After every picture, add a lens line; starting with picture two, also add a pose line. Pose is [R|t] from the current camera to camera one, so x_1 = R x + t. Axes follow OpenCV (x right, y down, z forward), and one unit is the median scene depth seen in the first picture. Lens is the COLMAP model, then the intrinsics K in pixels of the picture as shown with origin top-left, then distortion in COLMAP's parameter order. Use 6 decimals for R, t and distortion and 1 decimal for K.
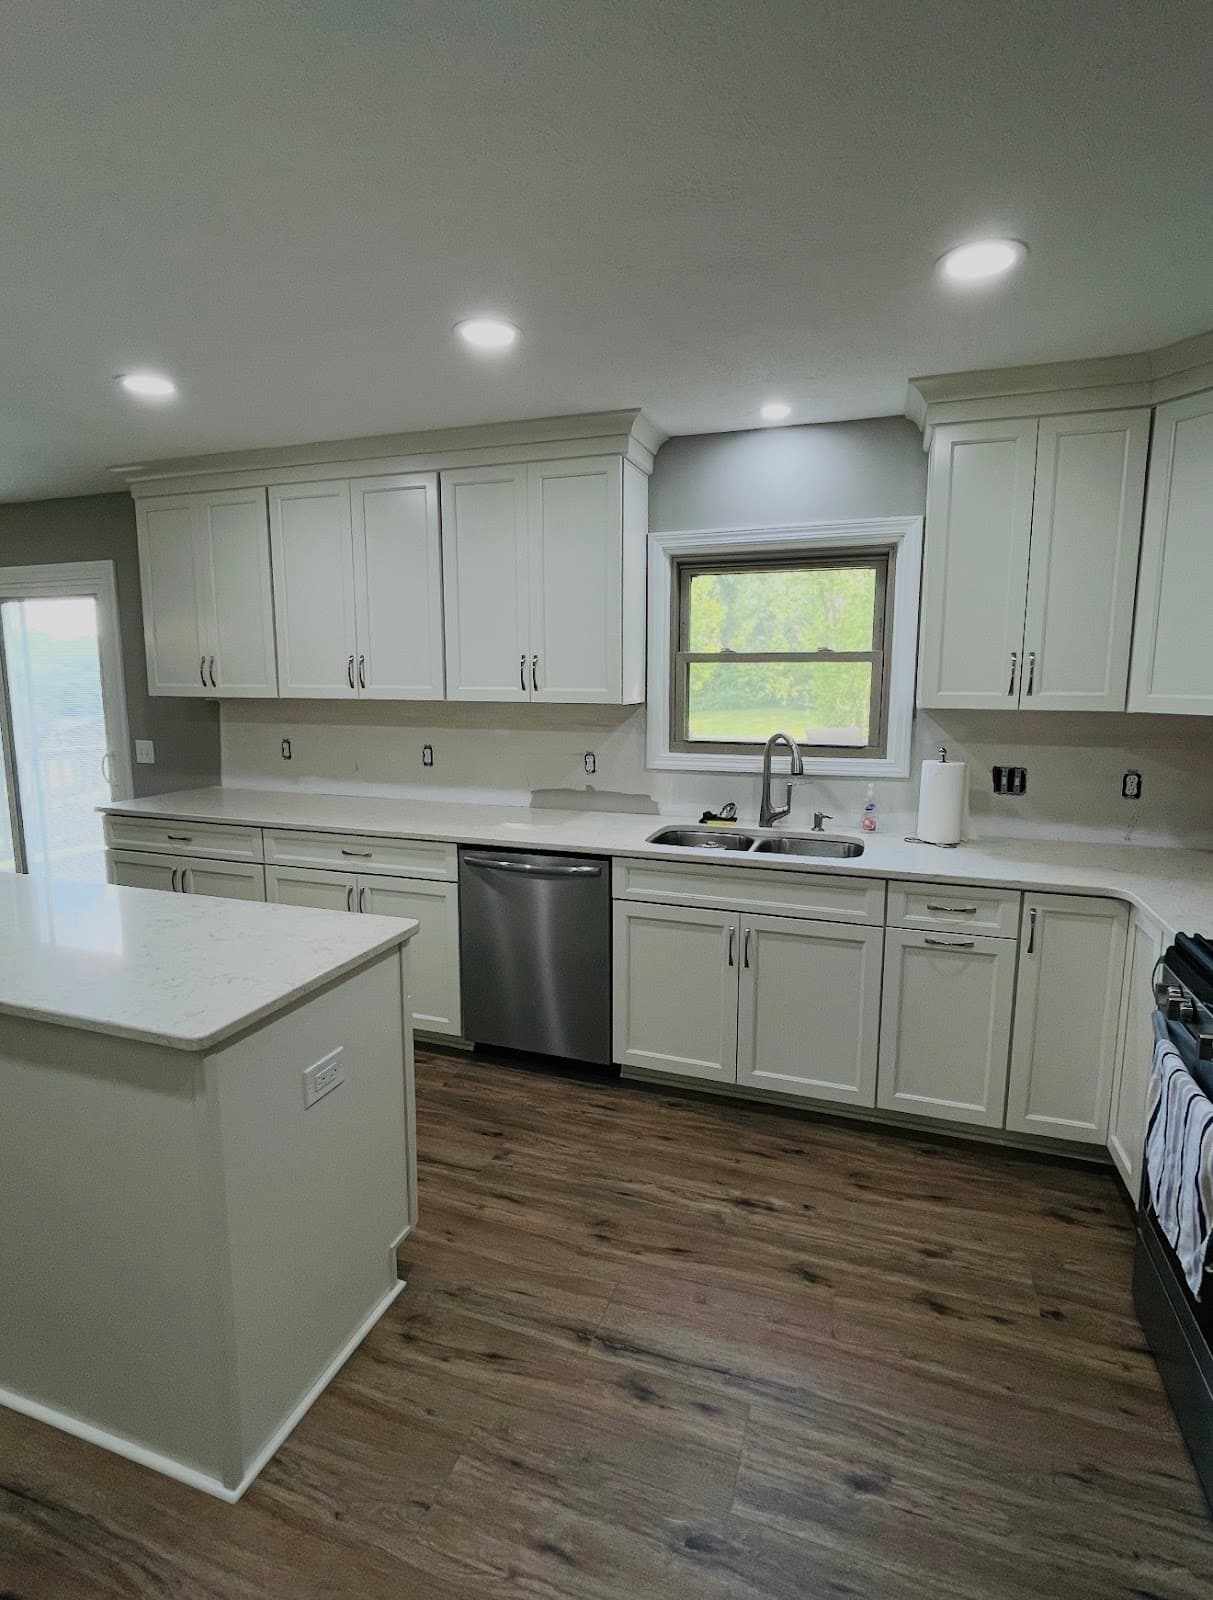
lens RADIAL K [[798.4, 0, 612.0], [0, 798.4, 791.6], [0, 0, 1]] dist [-0.000685, 0.000290]
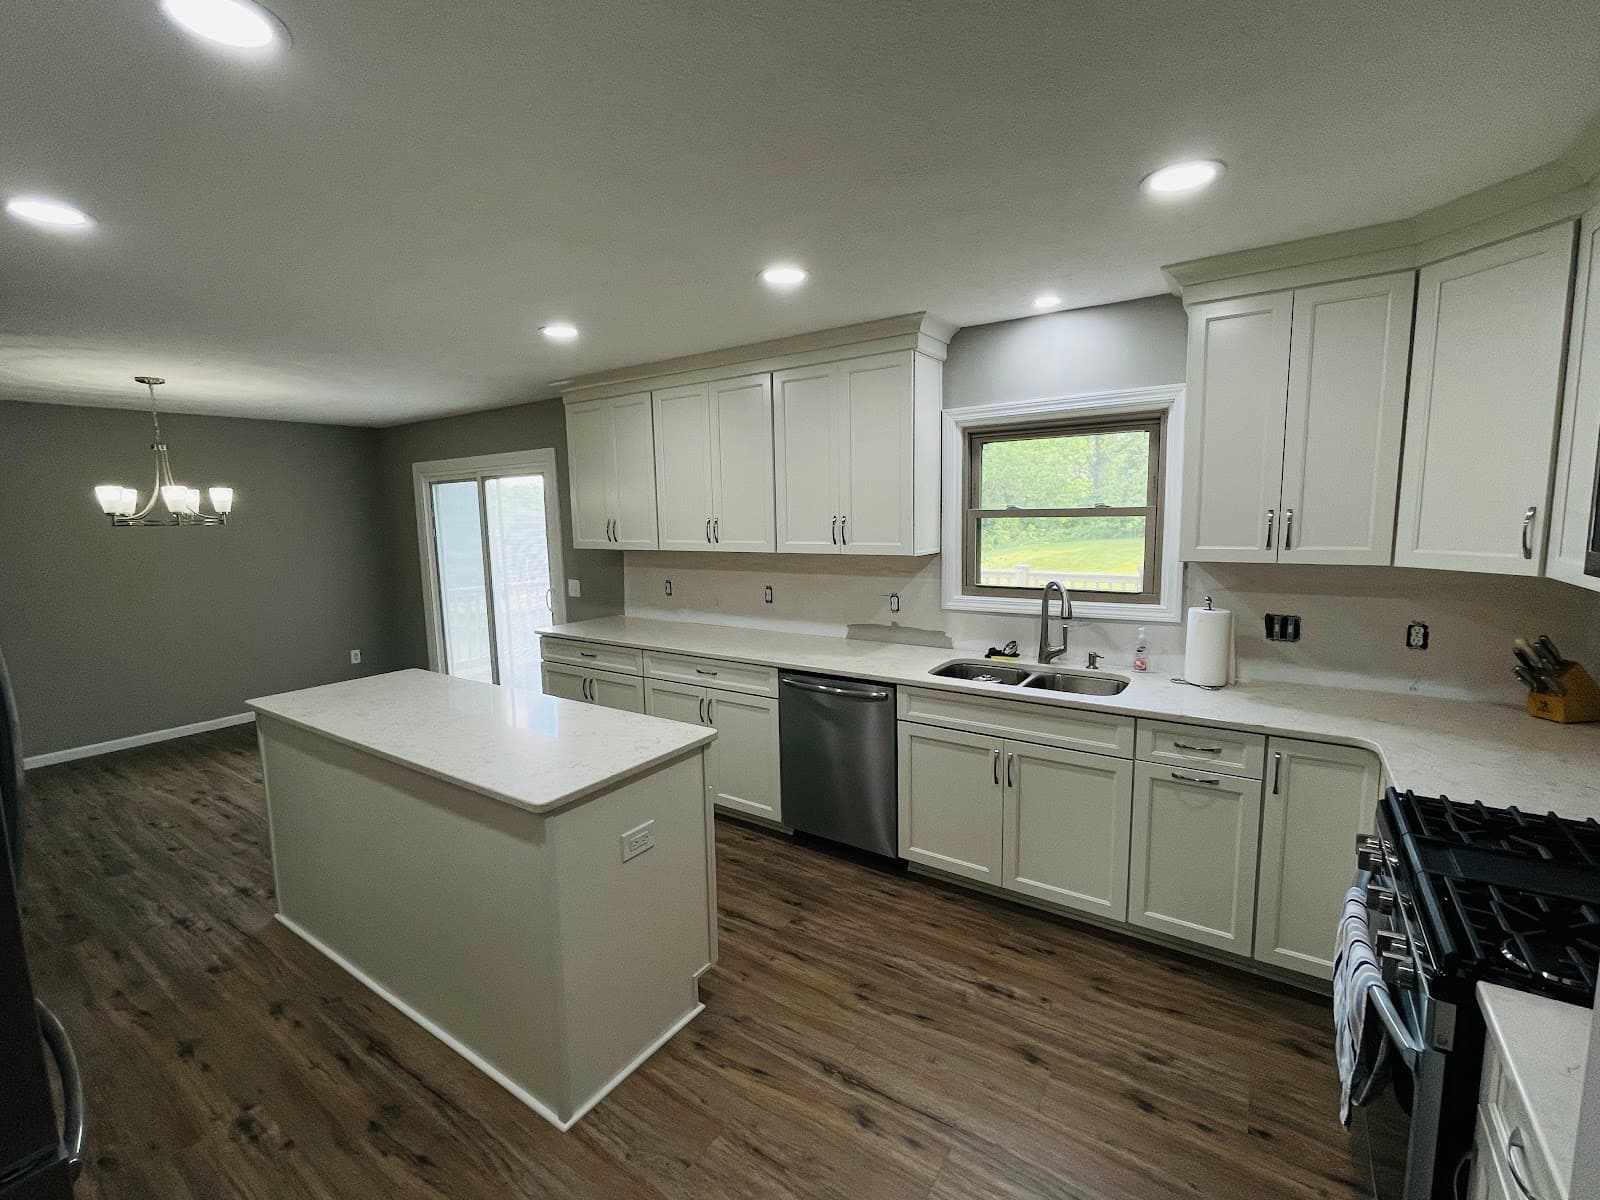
lens RADIAL K [[705.2, 0, 795.8], [0, 705.2, 603.4], [0, 0, 1]] dist [0.000141, 0.000996]
pose [[0.964095, 0.012844, -0.265246, 0.137126], [-0.016032, 0.999823, -0.009855, -0.028713], [0.265073, 0.013754, 0.964130, -0.067809]]
